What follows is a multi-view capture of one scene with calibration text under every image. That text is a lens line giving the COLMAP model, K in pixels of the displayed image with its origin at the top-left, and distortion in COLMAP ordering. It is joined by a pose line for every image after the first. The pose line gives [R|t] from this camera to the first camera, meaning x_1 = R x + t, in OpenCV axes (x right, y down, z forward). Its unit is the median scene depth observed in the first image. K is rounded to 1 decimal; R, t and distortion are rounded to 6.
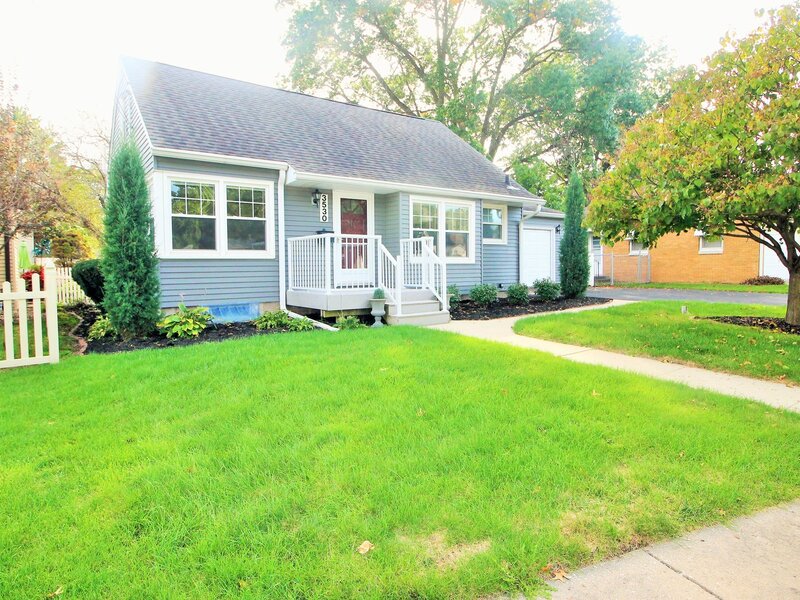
lens RADIAL K [[485.8, 0, 398.5], [0, 485.8, 301.6], [0, 0, 1]] dist [0.004126, -0.011582]
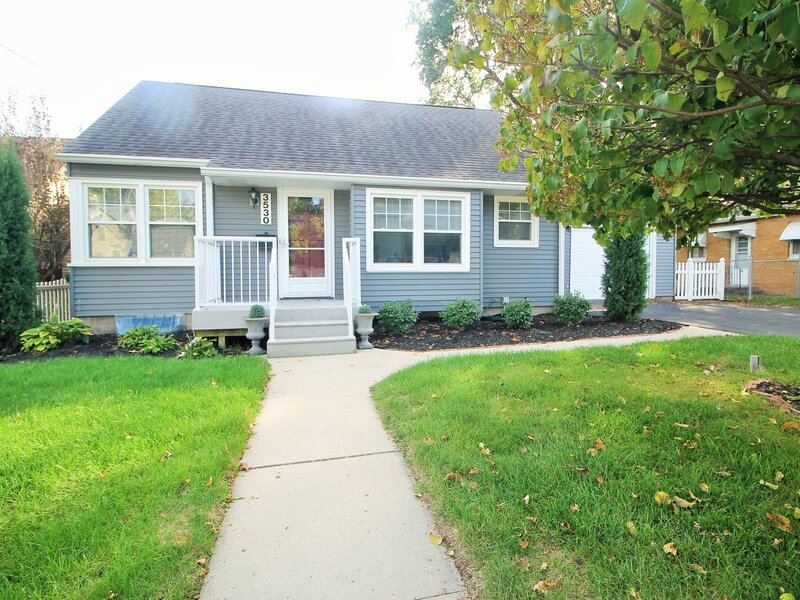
lens RADIAL K [[424.1, 0, 400.7], [0, 424.1, 292.3], [0, 0, 1]] dist [-0.004655, -0.004353]
pose [[0.924769, 0.022385, -0.379871, 0.362703], [-0.031247, 0.999364, -0.017180, -0.034969], [0.379245, 0.027757, 0.924880, 0.379421]]
